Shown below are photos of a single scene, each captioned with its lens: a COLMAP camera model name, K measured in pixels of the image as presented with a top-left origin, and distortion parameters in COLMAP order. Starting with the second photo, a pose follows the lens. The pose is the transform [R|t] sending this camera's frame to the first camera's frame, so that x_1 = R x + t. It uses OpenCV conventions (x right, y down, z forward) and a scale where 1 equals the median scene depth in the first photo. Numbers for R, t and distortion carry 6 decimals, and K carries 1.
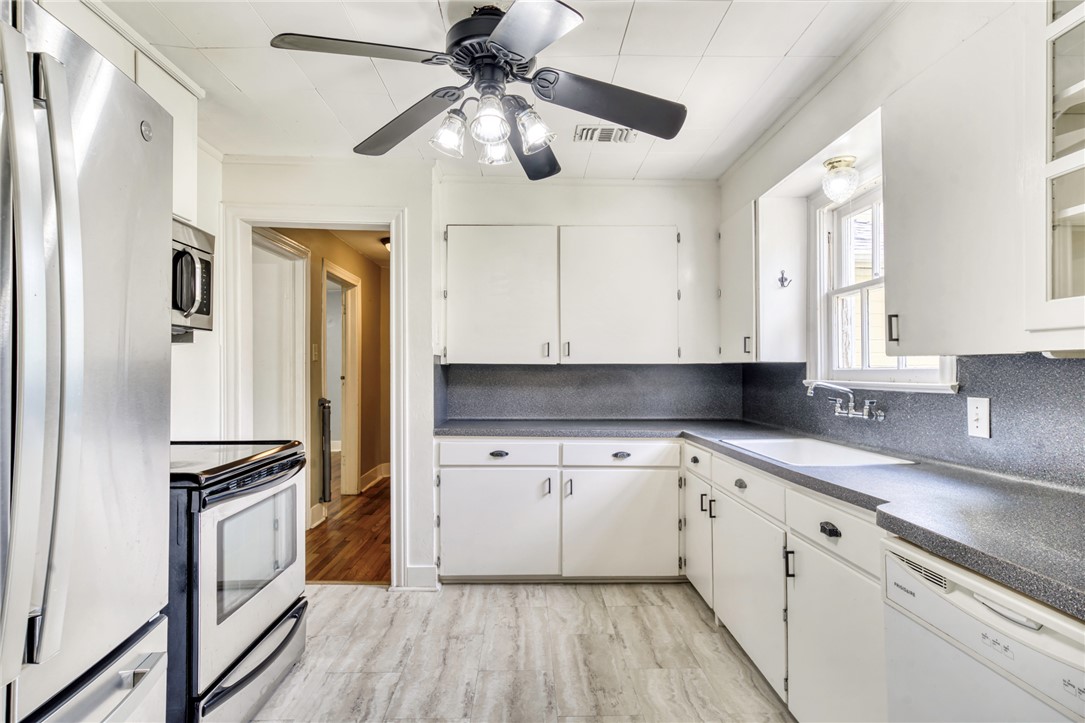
lens RADIAL K [[539.3, 0, 542.5], [0, 539.3, 361.5], [0, 0, 1]] dist [0.000432, 0.000055]
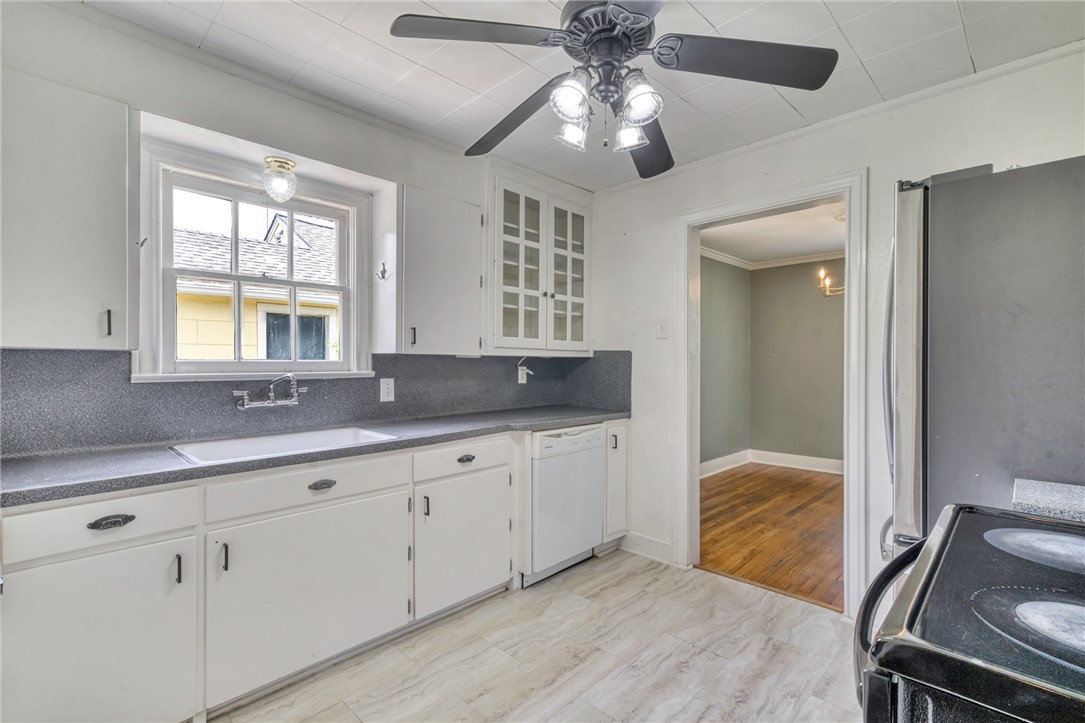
lens RADIAL K [[495.5, 0, 542.5], [0, 495.5, 361.5], [0, 0, 1]] dist [0.000107, 0.000193]
pose [[-0.693879, -0.006578, 0.720061, -0.396867], [-0.018937, 0.999779, -0.009114, 0.010751], [-0.719842, -0.019960, -0.693850, 1.029693]]
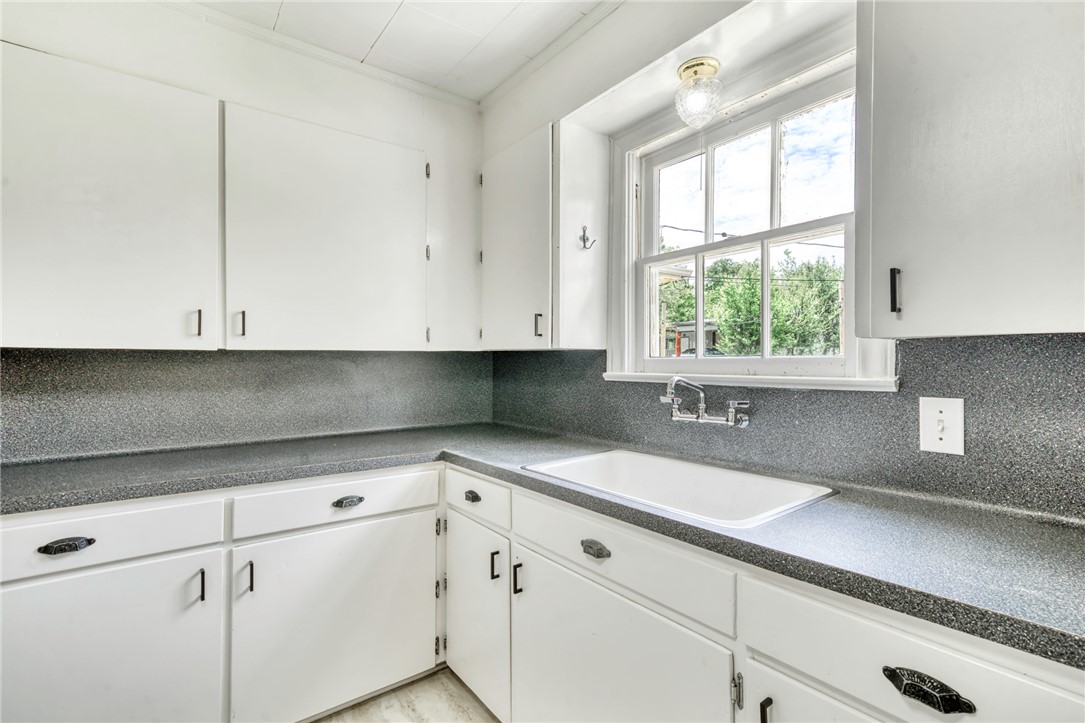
lens RADIAL K [[494.9, 0, 541.9], [0, 494.9, 357.9], [0, 0, 1]] dist [0.011522, 0.000033]
pose [[0.809419, 0.000859, 0.587231, -0.004658], [-0.007042, 0.999941, 0.008244, 0.007535], [-0.587189, -0.010808, 0.809378, 0.460040]]
